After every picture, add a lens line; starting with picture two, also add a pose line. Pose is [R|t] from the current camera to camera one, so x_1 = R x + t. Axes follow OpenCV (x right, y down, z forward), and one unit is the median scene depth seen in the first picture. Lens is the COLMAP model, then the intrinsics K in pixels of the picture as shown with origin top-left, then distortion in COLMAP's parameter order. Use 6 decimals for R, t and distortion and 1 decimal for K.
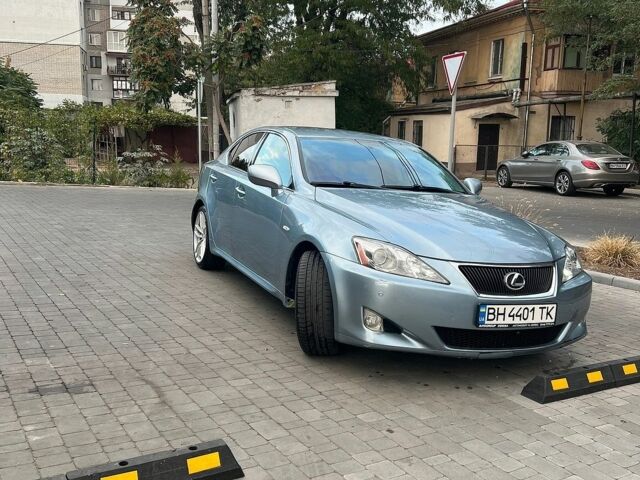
lens RADIAL K [[641.5, 0, 320.0], [0, 641.5, 240.0], [0, 0, 1]] dist [0.020113, 0.003239]
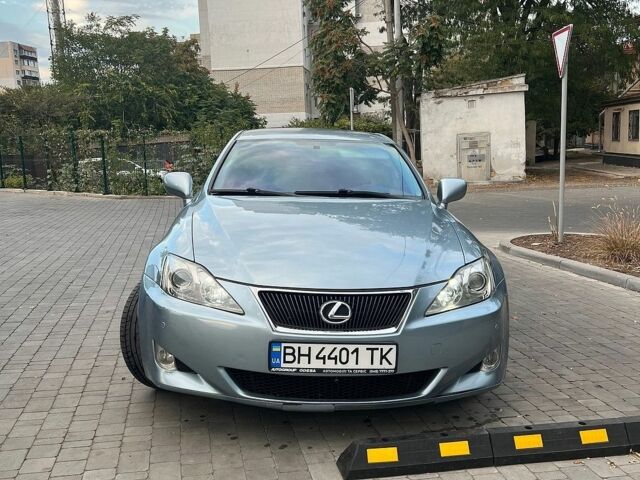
lens RADIAL K [[634.0, 0, 320.0], [0, 634.0, 240.0], [0, 0, 1]] dist [0.143391, -0.353782]
pose [[0.937712, -0.008008, -0.347321, 0.542230], [0.004869, 0.999939, -0.009910, -0.014936], [0.347379, 0.007602, 0.937694, 0.274905]]
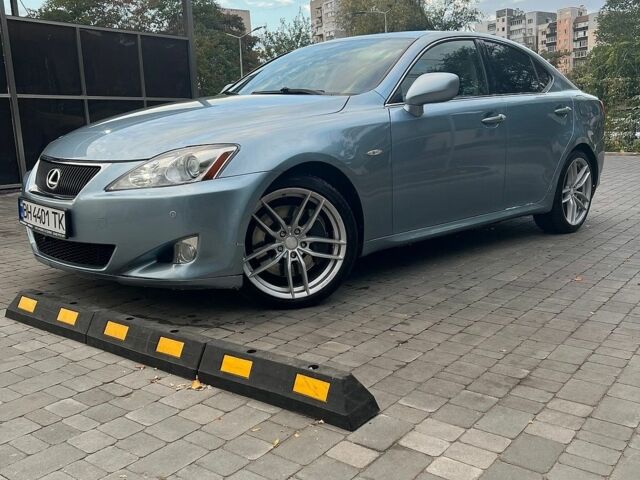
lens RADIAL K [[634.0, 0, 320.0], [0, 634.0, 240.0], [0, 0, 1]] dist [0.143391, -0.353782]
pose [[0.365210, 0.108284, -0.924606, 1.198449], [-0.093405, 0.992462, 0.079336, 0.043736], [0.926227, 0.057389, 0.372572, 0.997929]]
